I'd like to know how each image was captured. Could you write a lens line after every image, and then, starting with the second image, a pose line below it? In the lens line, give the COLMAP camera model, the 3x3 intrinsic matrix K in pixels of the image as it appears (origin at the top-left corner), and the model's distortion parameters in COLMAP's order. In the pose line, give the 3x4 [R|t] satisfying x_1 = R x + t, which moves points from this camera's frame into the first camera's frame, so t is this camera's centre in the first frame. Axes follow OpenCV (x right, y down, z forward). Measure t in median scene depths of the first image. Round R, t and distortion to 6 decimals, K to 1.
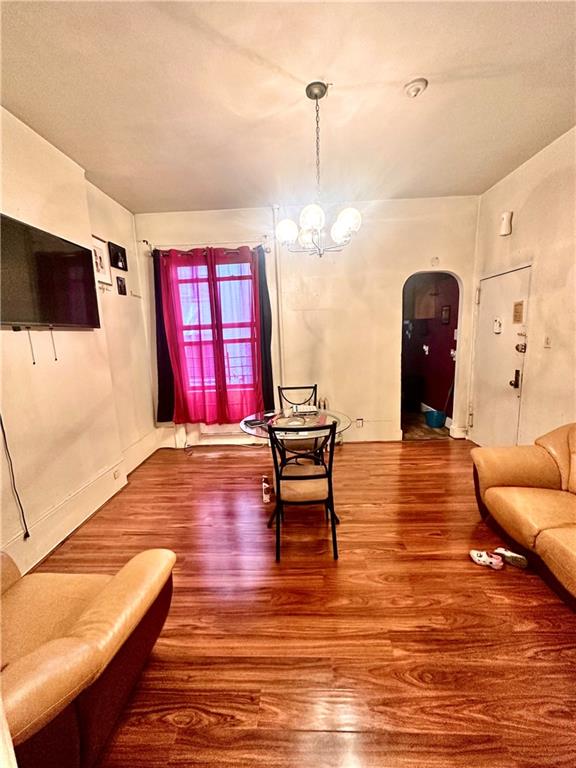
lens RADIAL K [[304.3, 0, 288.0], [0, 304.3, 384.0], [0, 0, 1]] dist [-0.001471, 0.000087]
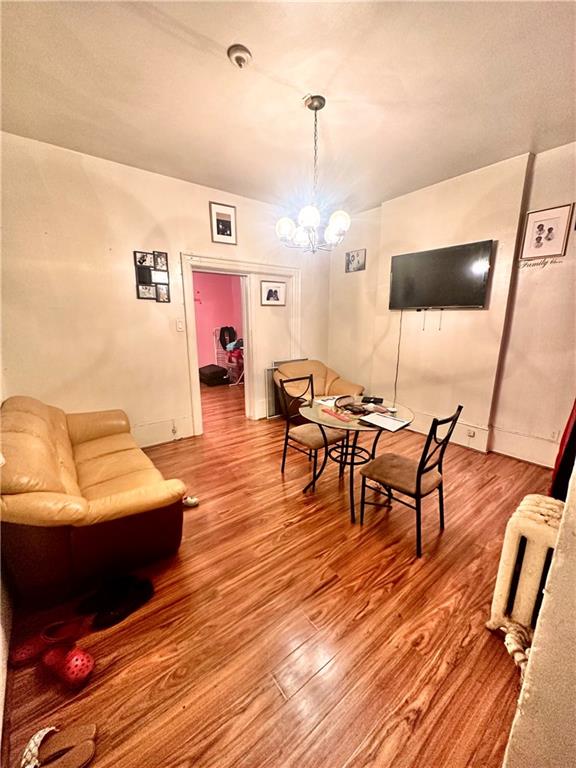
lens RADIAL K [[304.3, 0, 288.0], [0, 304.3, 384.0], [0, 0, 1]] dist [-0.001471, 0.000087]
pose [[-0.762949, 0.180851, -0.620647, 0.974735], [-0.074061, 0.929297, 0.361831, -0.369459], [0.642203, 0.322024, -0.695612, 1.891713]]
